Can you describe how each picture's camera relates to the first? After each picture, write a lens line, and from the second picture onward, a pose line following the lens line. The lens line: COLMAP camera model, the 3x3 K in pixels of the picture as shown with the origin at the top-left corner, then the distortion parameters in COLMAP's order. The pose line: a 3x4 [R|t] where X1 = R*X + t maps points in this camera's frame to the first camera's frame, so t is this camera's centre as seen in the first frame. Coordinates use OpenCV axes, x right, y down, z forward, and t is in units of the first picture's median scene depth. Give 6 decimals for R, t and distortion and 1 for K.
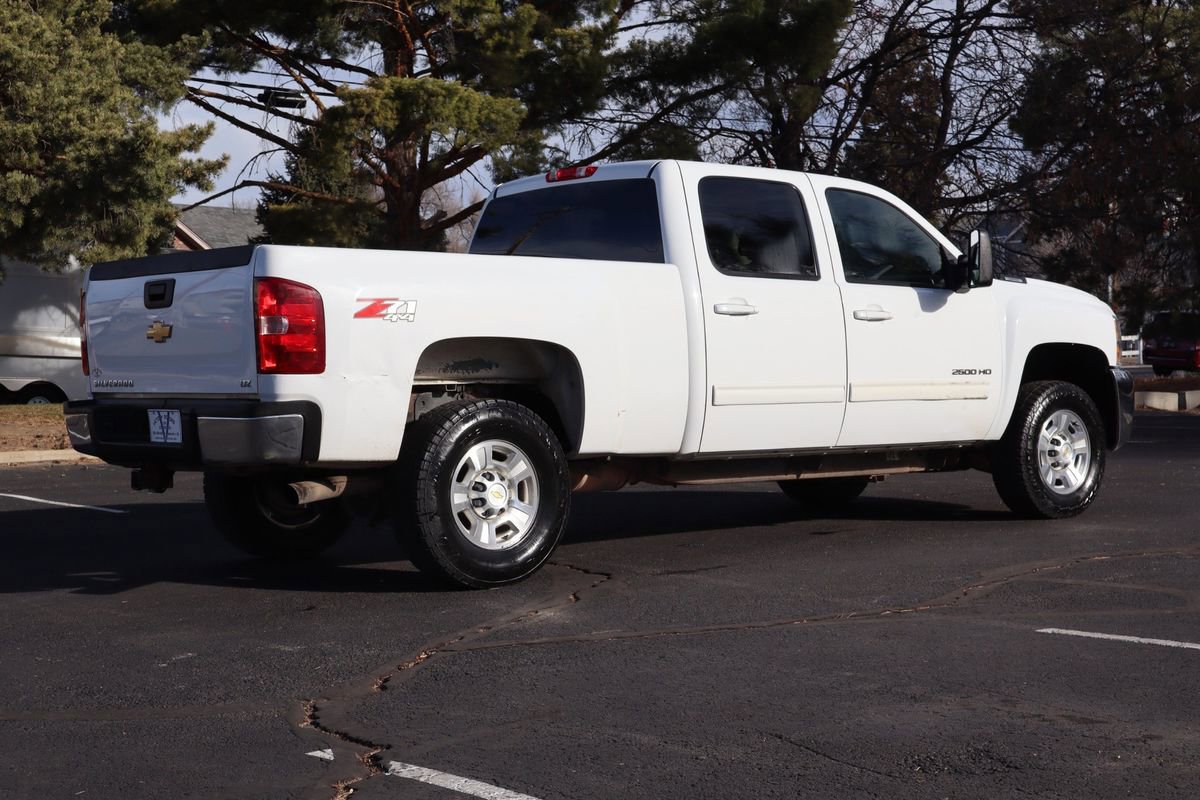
lens RADIAL K [[1843.0, 0, 598.6], [0, 1843.0, 383.4], [0, 0, 1]] dist [0.014104, 0.030952]
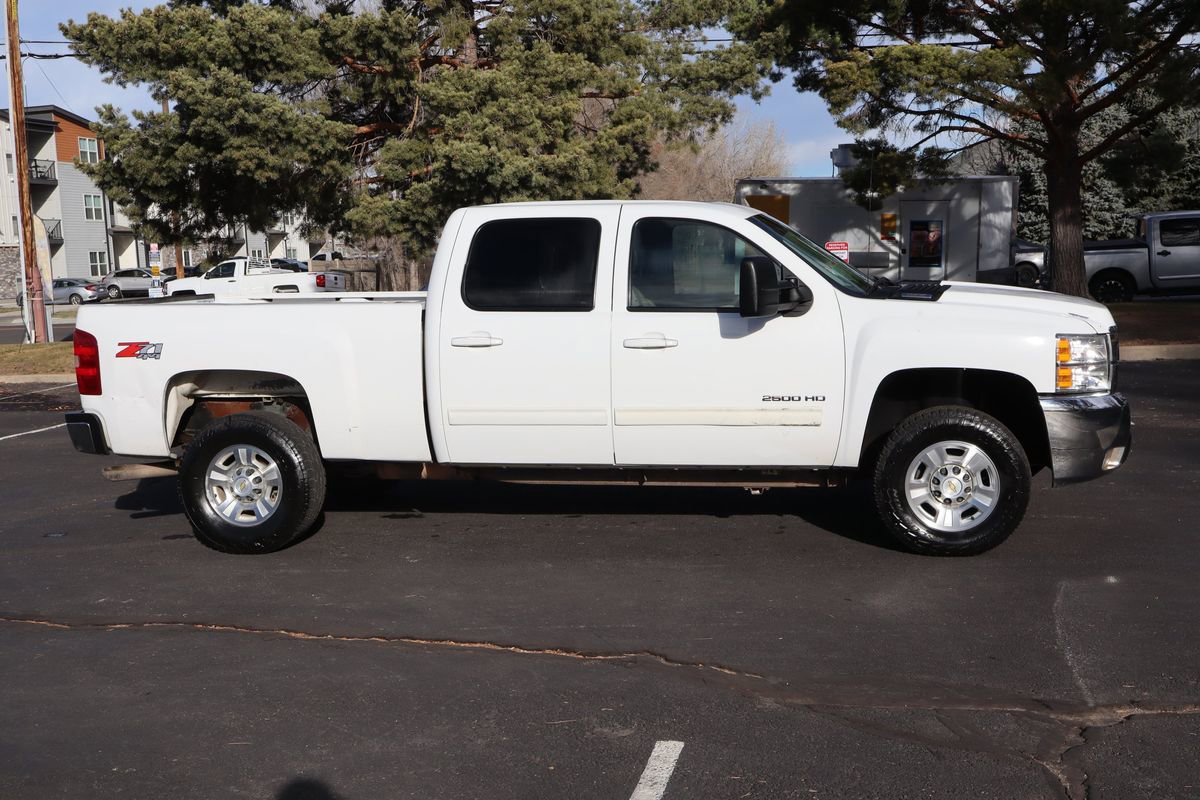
lens RADIAL K [[1323.2, 0, 600.0], [0, 1323.2, 400.0], [0, 0, 1]] dist [0.007573, -0.015794]
pose [[0.642182, 0.079106, -0.762460, 0.760864], [0.010933, 0.993615, 0.112296, -0.096672], [0.766474, -0.080451, 0.637216, 0.534548]]
